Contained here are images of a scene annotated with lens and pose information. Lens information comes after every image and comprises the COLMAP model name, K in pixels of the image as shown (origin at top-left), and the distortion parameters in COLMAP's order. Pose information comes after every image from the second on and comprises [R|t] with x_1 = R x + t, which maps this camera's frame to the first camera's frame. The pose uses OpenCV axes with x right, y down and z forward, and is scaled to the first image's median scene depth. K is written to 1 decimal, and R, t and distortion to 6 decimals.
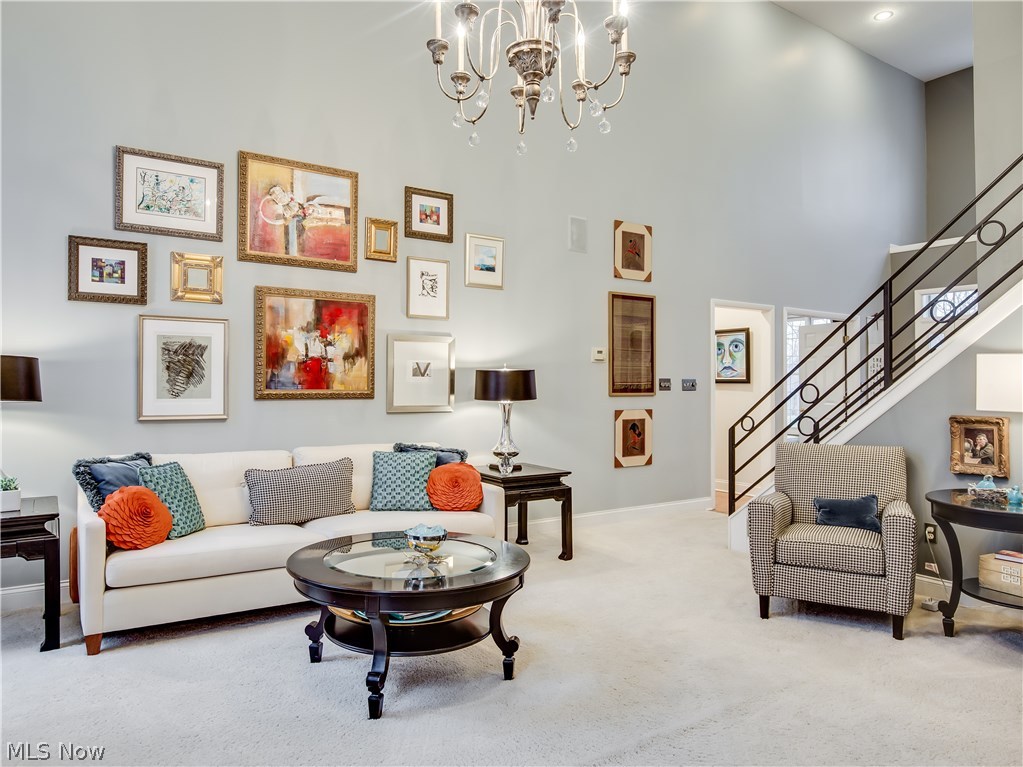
lens RADIAL K [[686.5, 0, 517.8], [0, 686.5, 369.9], [0, 0, 1]] dist [-0.001272, -0.003726]
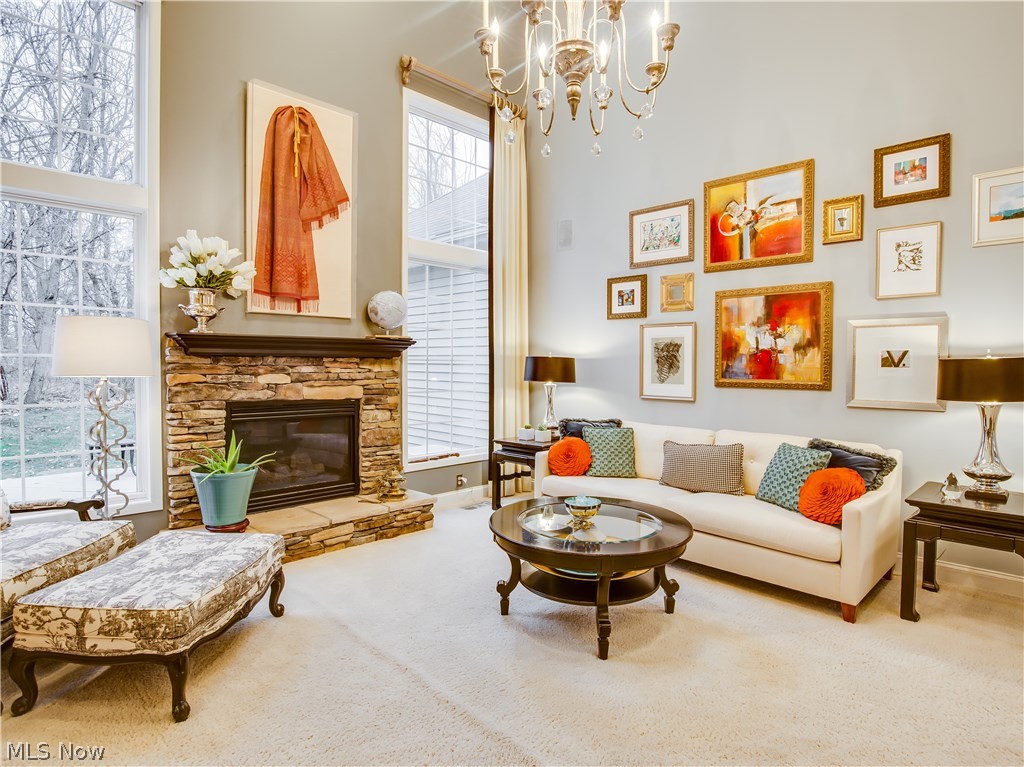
lens RADIAL K [[576.3, 0, 513.5], [0, 576.3, 376.2], [0, 0, 1]] dist [-0.012336, 0.000055]
pose [[0.190236, 0.019311, -0.981548, 0.519380], [0.018672, 0.999554, 0.023285, -0.004936], [0.981561, -0.022757, 0.189790, 0.443384]]
